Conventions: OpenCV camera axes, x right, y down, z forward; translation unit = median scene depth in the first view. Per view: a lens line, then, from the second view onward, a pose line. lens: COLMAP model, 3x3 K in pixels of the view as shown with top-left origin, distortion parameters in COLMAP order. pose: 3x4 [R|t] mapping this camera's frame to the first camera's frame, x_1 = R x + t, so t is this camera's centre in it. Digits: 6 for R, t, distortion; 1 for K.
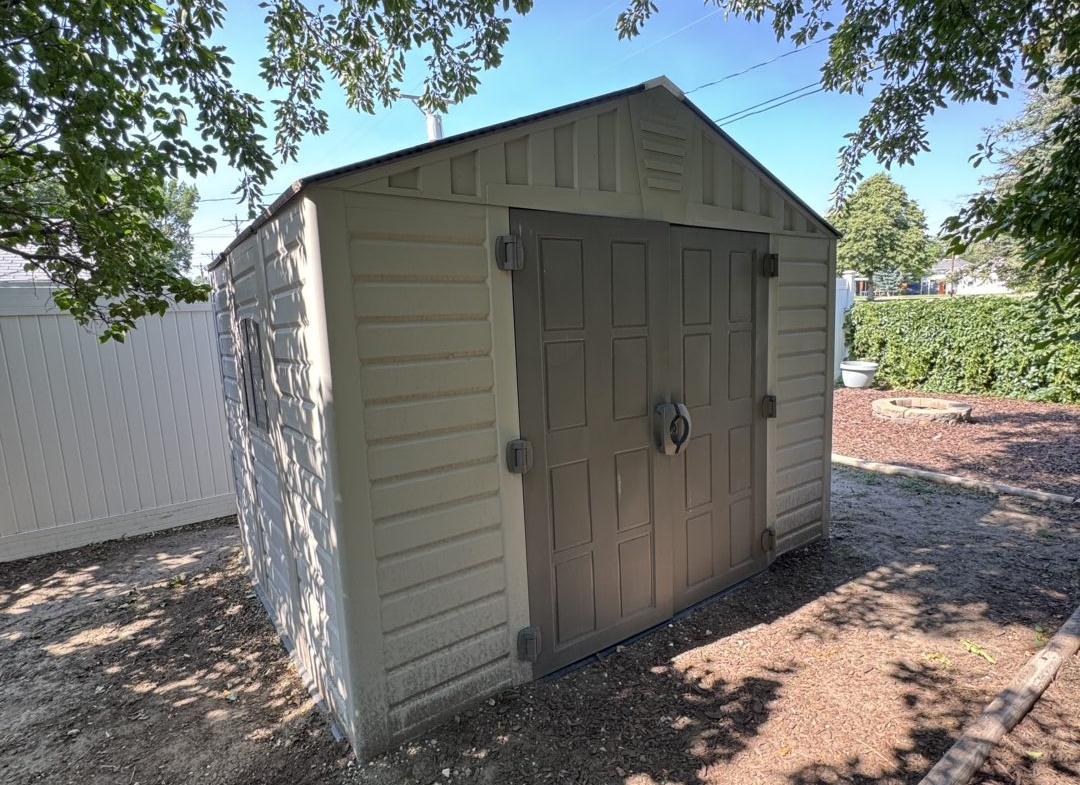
lens RADIAL K [[579.9, 0, 540.0], [0, 579.9, 392.5], [0, 0, 1]] dist [0.021906, -0.013800]
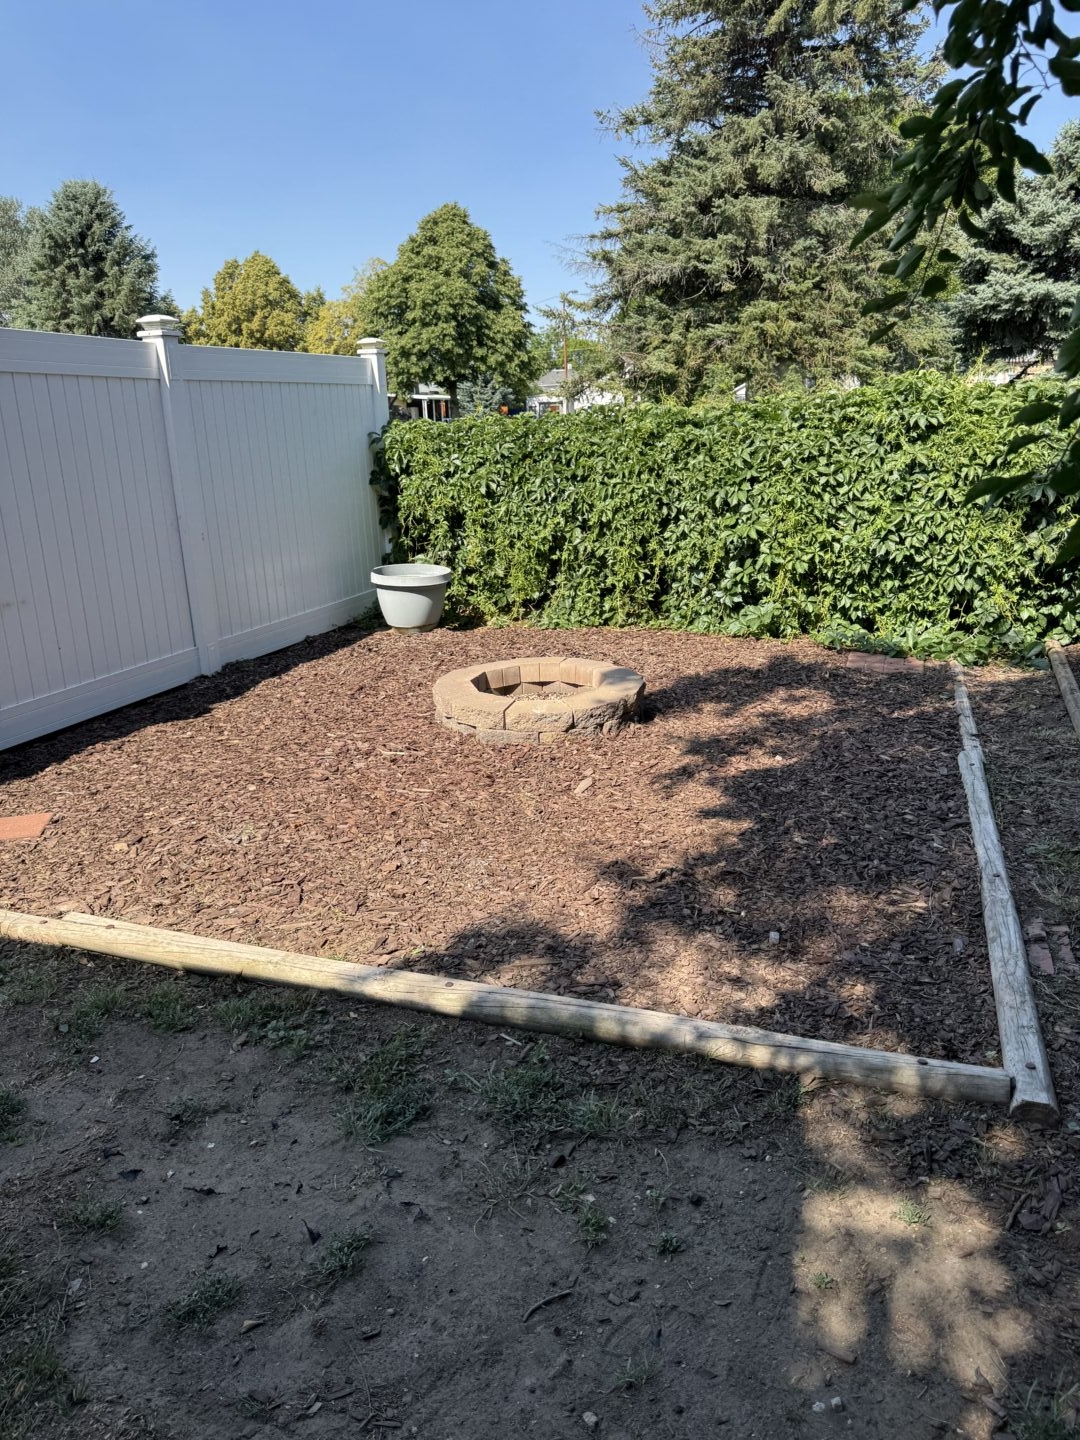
lens RADIAL K [[1013.4, 0, 531.4], [0, 1013.4, 728.9], [0, 0, 1]] dist [0.138487, -0.252875]
pose [[0.839403, -0.141850, 0.524672, 0.229459], [0.076267, 0.986532, 0.144702, -0.037950], [-0.538132, -0.081448, 0.838916, 0.344683]]
